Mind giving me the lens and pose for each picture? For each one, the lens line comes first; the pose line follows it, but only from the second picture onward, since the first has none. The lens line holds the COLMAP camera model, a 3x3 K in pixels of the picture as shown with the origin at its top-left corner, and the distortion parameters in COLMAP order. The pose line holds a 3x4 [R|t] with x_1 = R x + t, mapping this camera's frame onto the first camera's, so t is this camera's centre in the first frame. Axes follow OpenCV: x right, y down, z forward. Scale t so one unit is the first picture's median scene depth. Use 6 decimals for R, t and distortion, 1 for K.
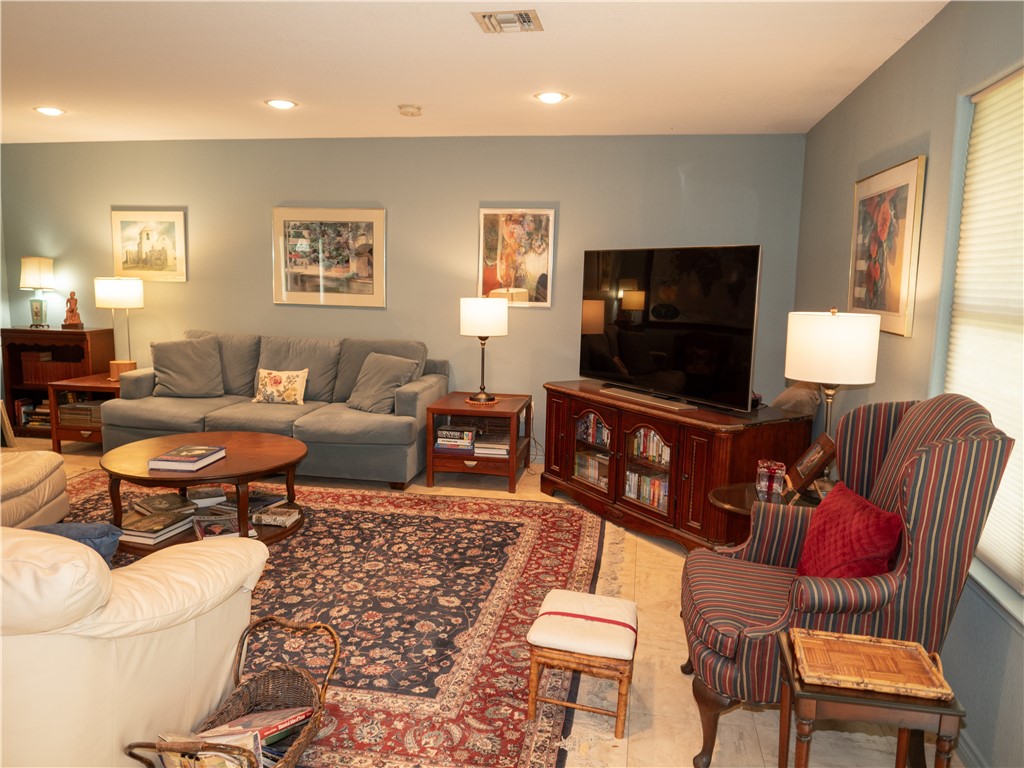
lens RADIAL K [[734.6, 0, 510.6], [0, 734.6, 385.1], [0, 0, 1]] dist [-0.000866, 0.000330]
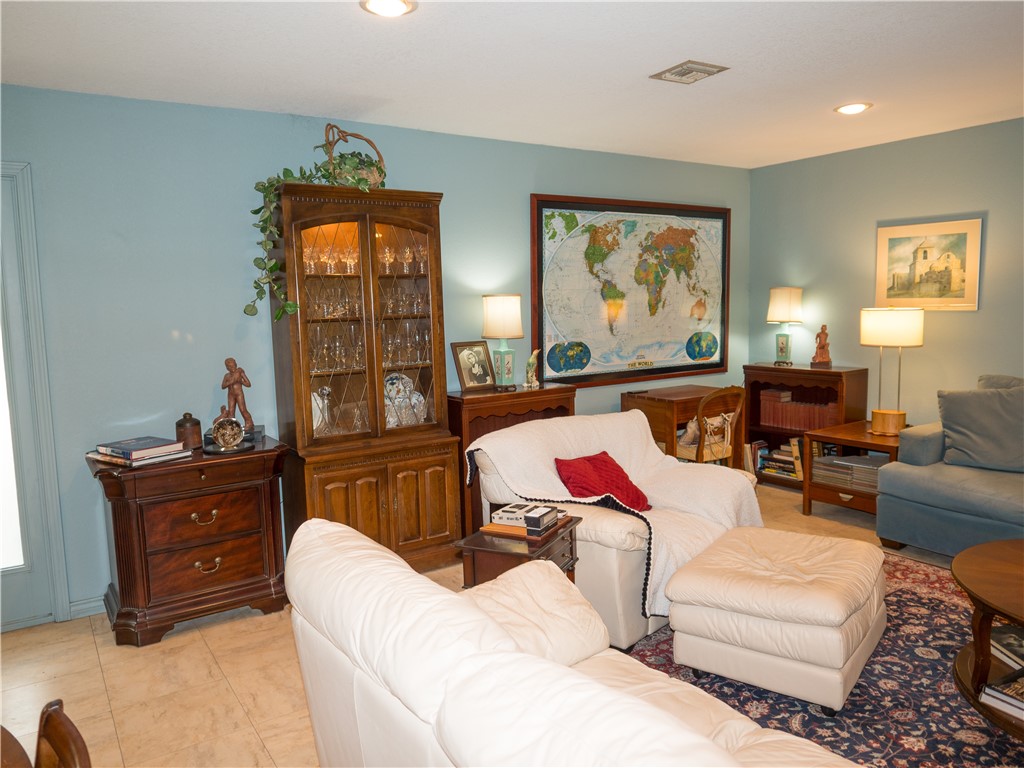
lens RADIAL K [[734.6, 0, 512.6], [0, 734.6, 383.6], [0, 0, 1]] dist [-0.000866, 0.000330]
pose [[0.698296, 0.048318, -0.714176, -0.231175], [-0.074232, 0.997228, -0.005113, -0.026347], [0.711949, 0.056585, 0.699947, 0.133699]]
